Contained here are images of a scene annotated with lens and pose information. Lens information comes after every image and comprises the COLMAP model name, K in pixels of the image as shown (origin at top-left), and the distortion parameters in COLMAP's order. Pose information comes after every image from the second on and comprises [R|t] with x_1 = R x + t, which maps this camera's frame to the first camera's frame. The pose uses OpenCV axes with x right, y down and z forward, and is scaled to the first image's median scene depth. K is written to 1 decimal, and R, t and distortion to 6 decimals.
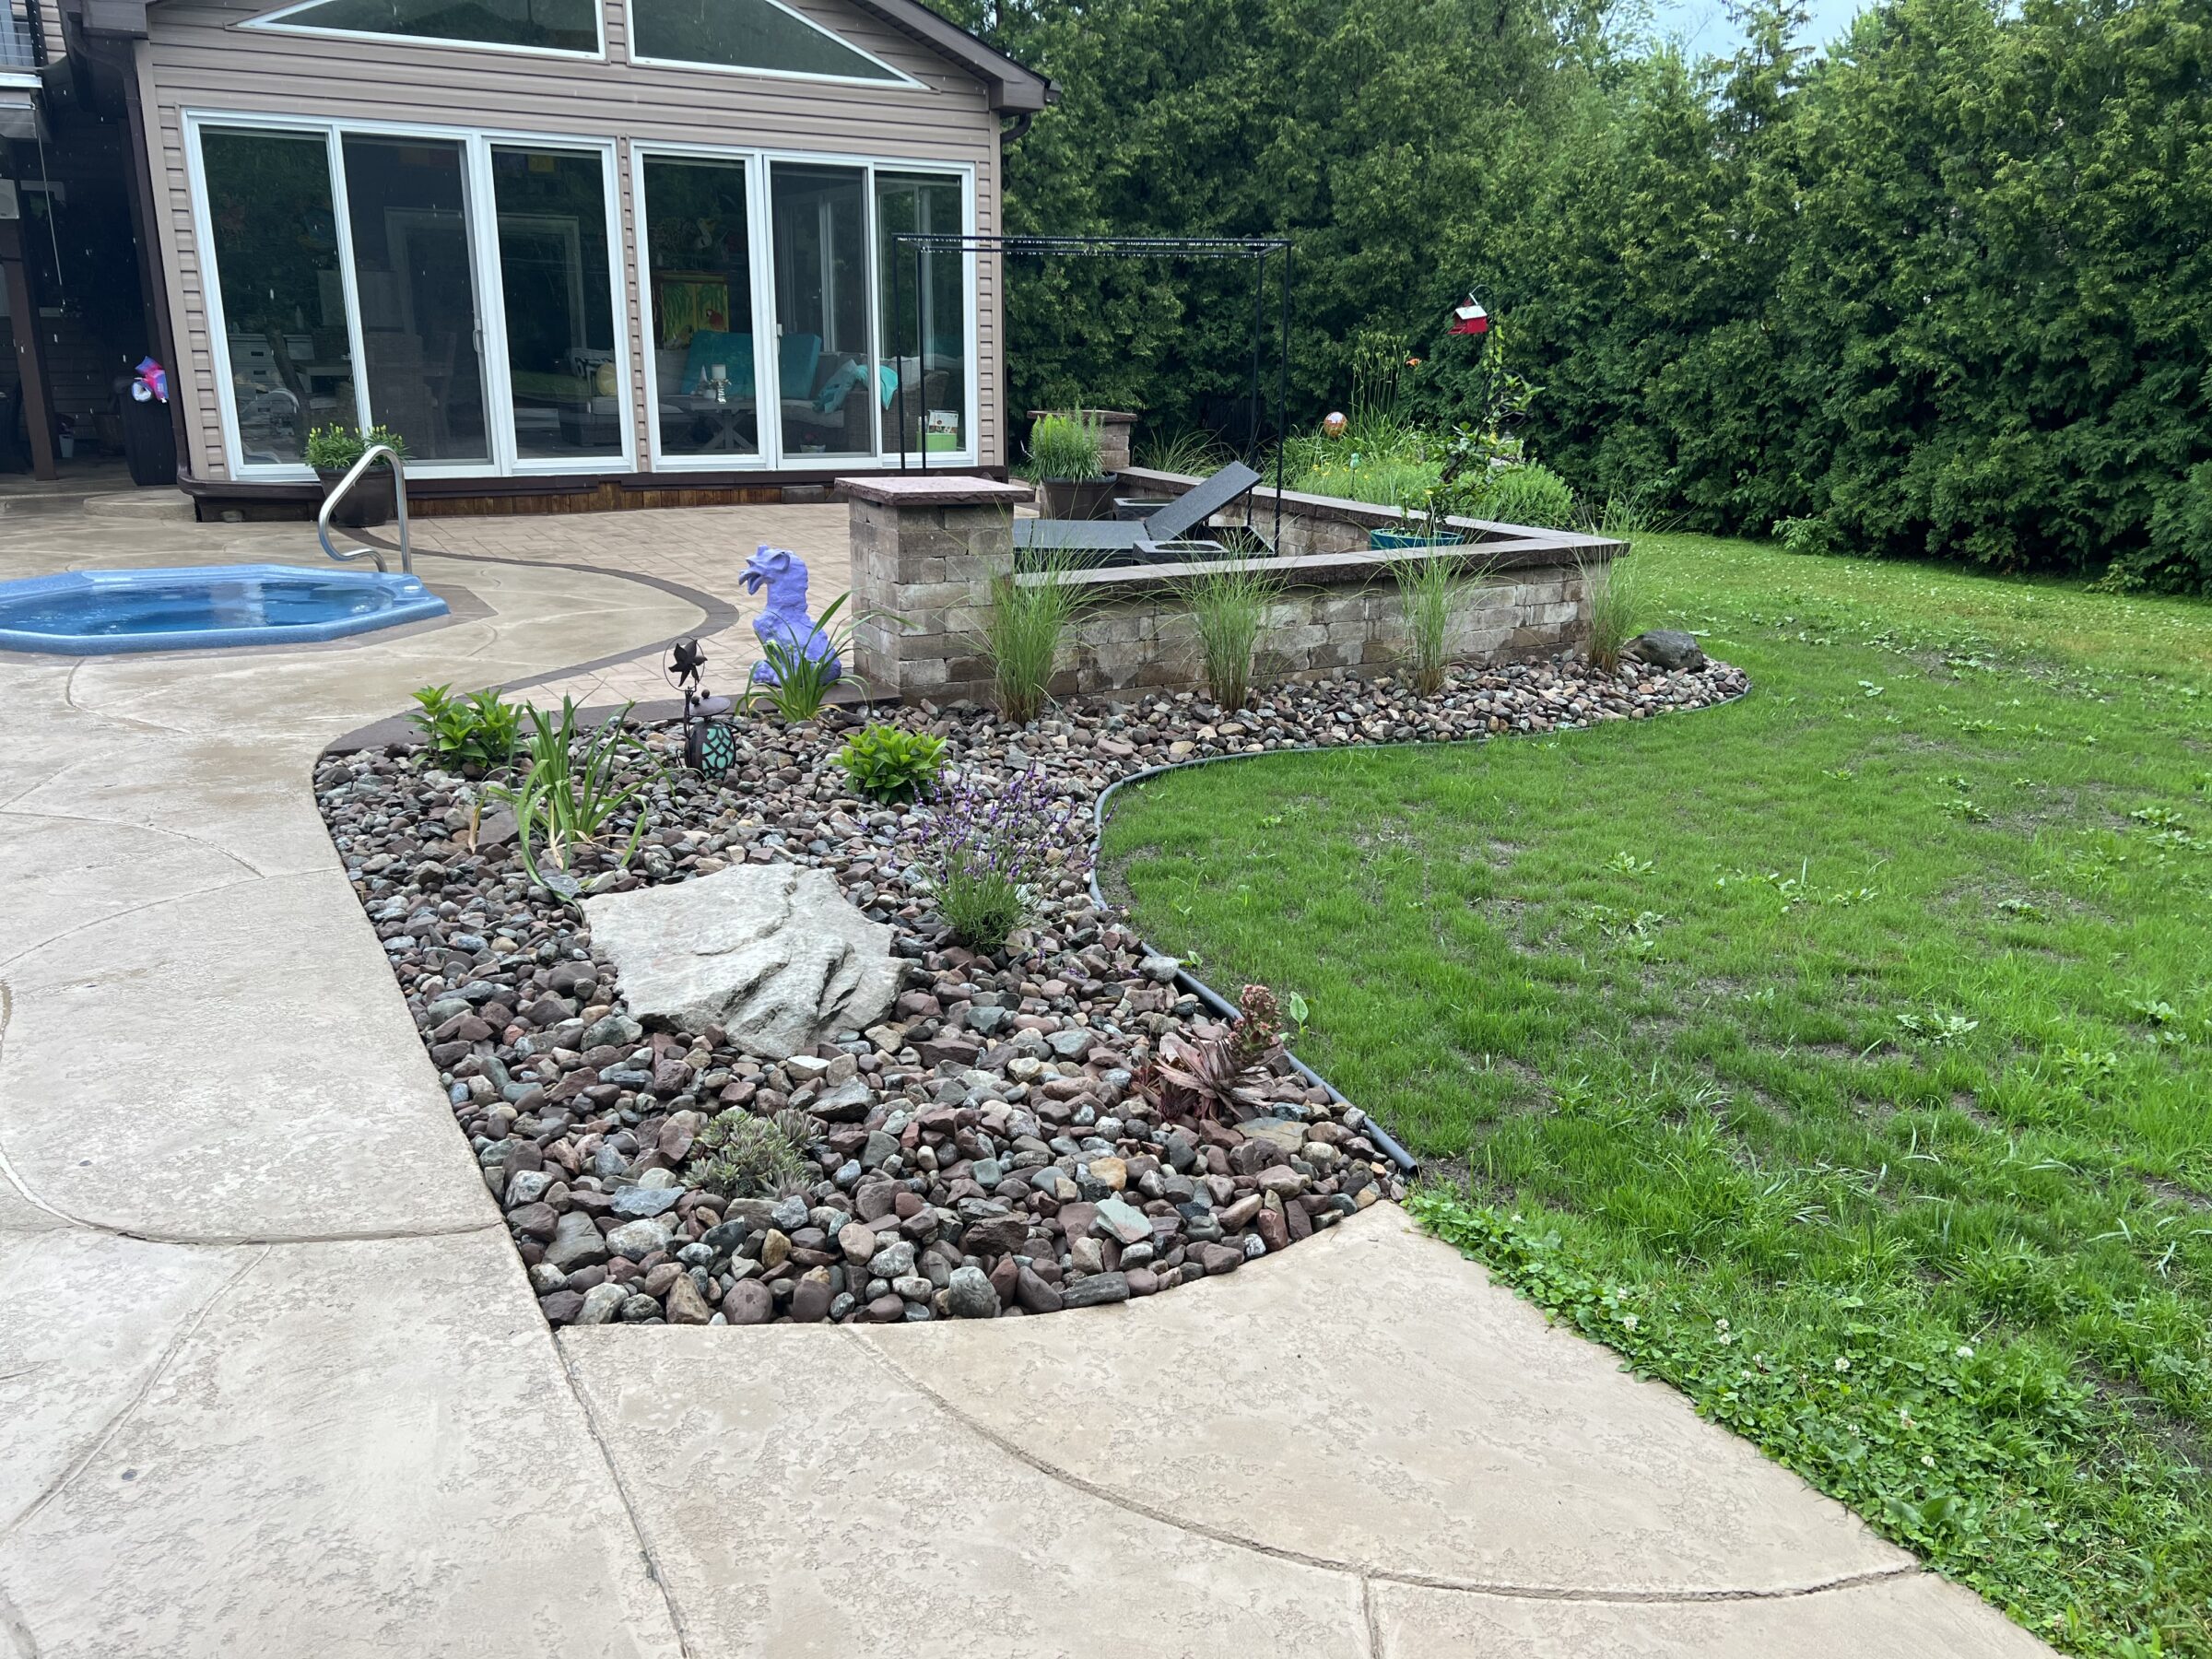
lens RADIAL K [[1662.1, 0, 1103.8], [0, 1662.1, 828.0], [0, 0, 1]] dist [0.054029, -0.047750]
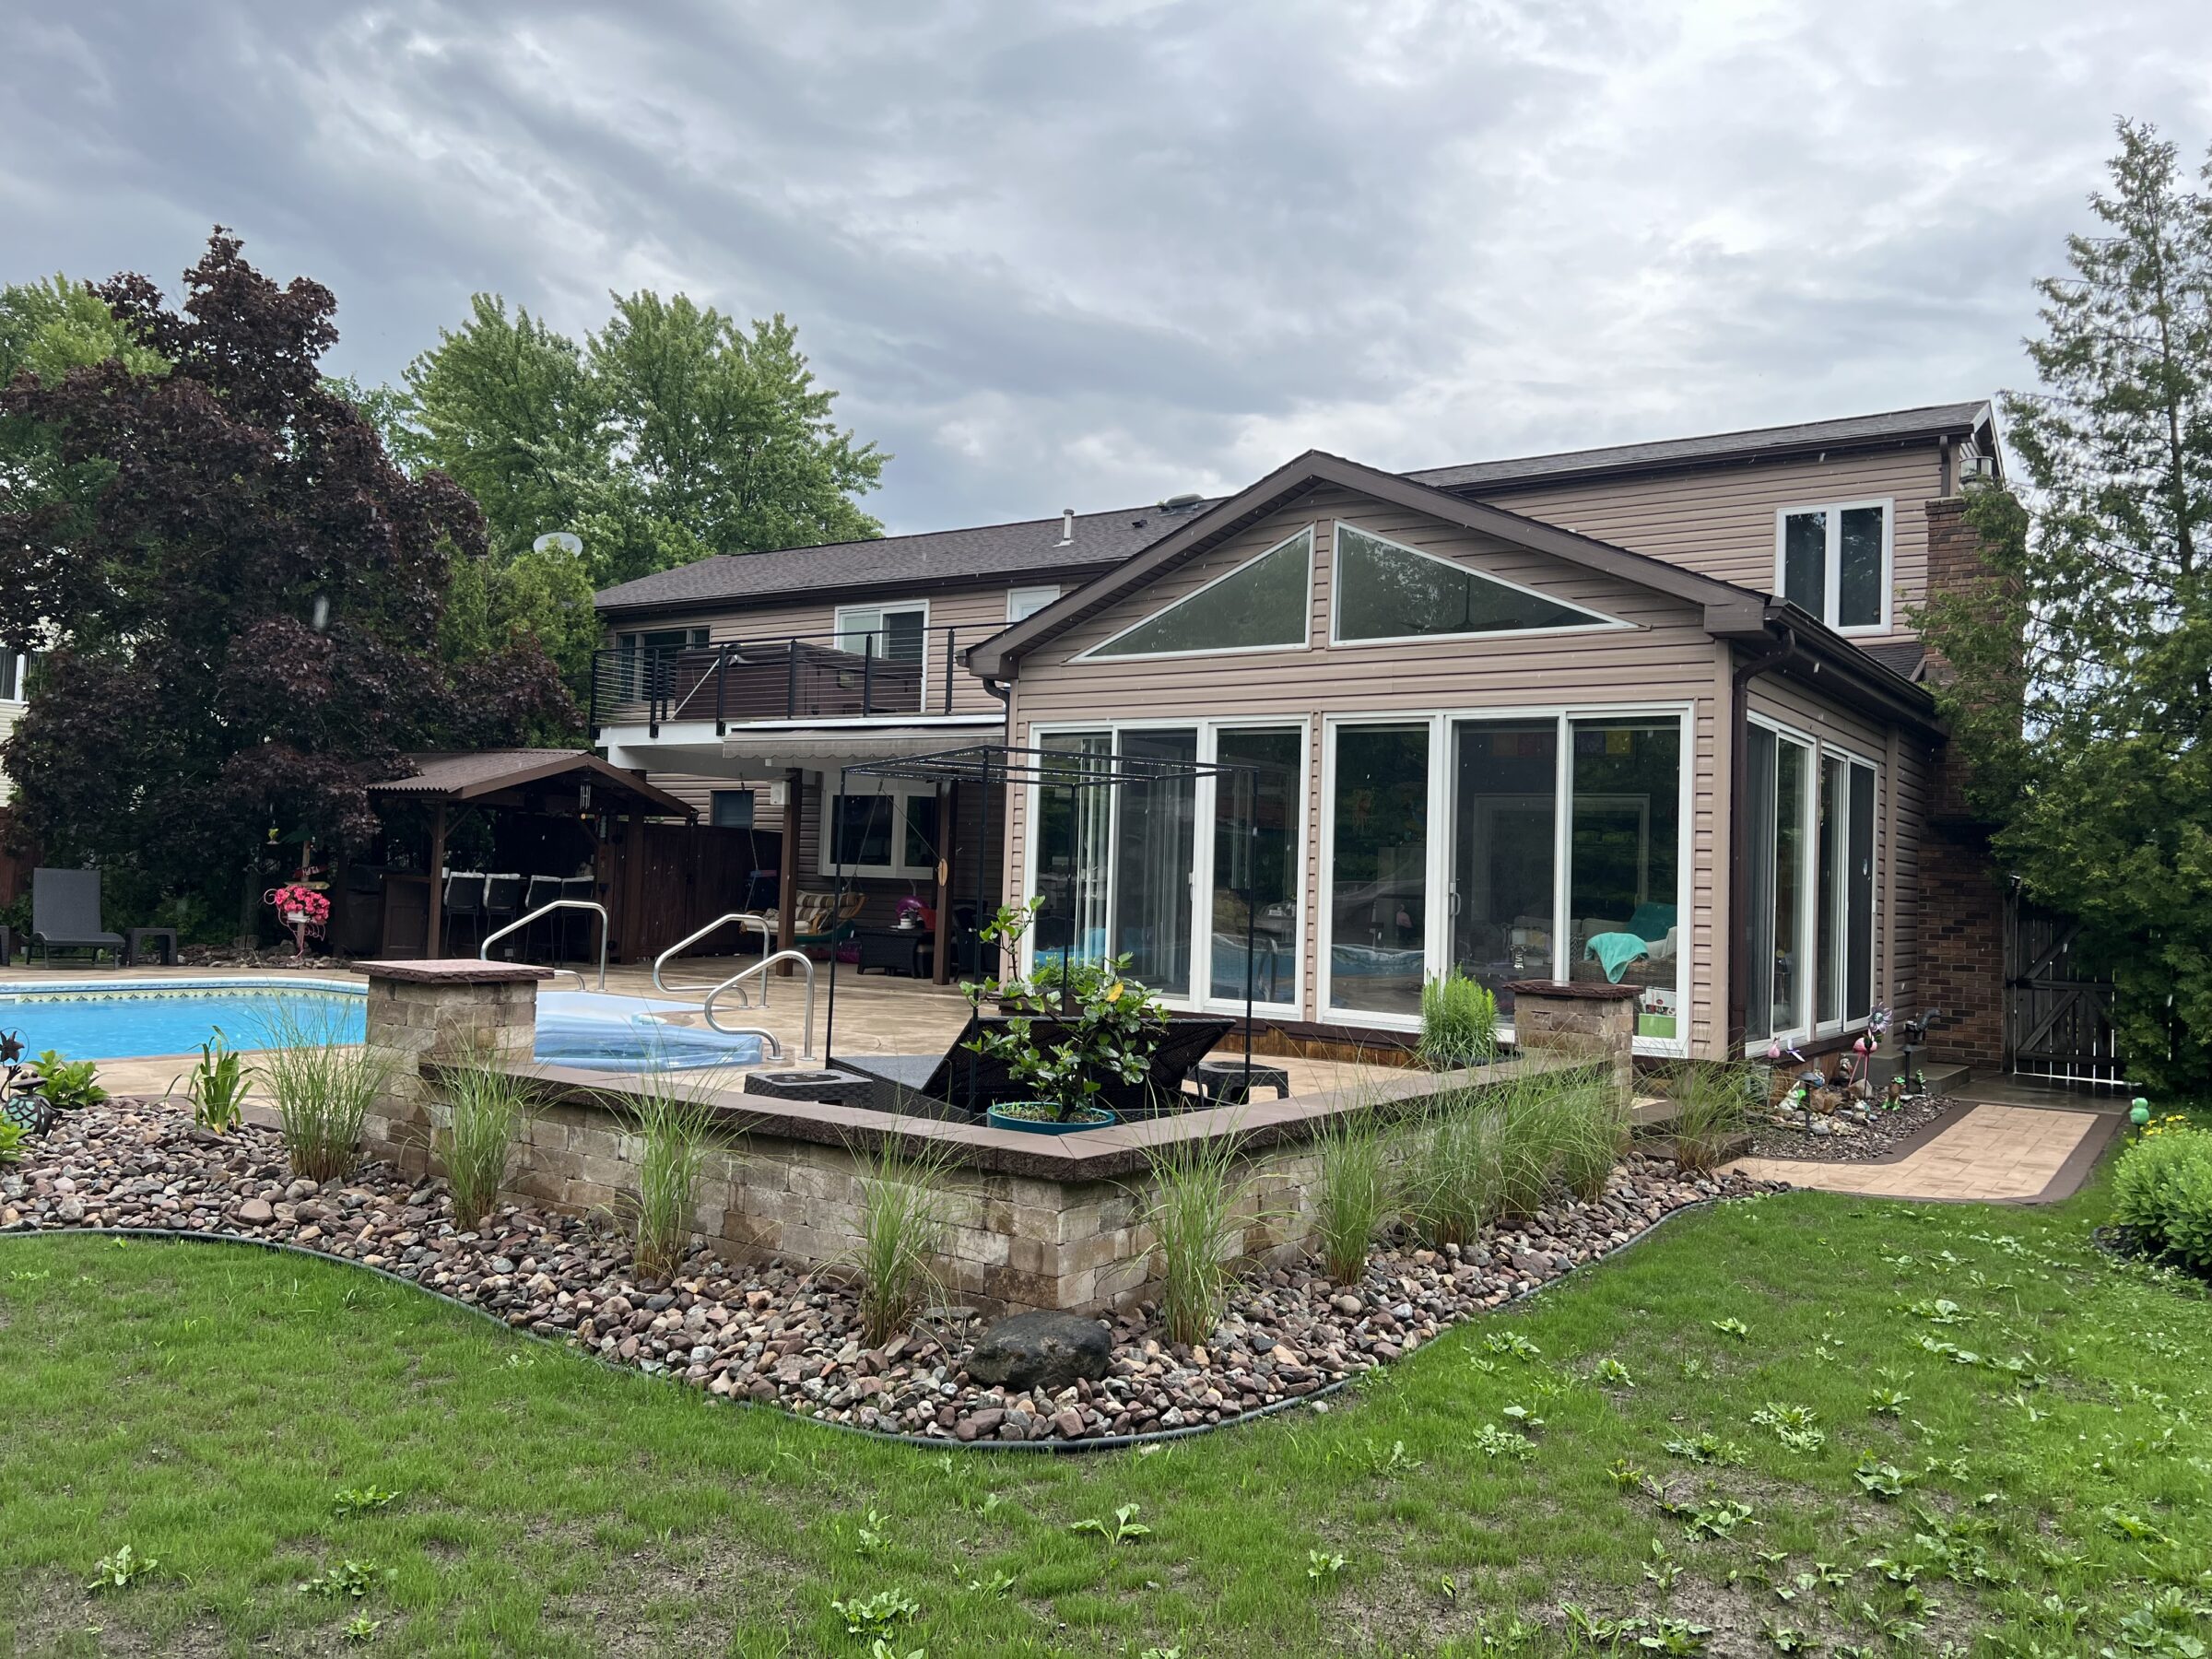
lens RADIAL K [[1662.1, 0, 1105.8], [0, 1662.1, 824.8], [0, 0, 1]] dist [0.054029, -0.047750]
pose [[0.425724, -0.031319, -0.904311, 0.580596], [-0.290688, 0.941692, -0.169461, -0.122809], [0.856890, 0.335016, 0.391797, 0.479325]]
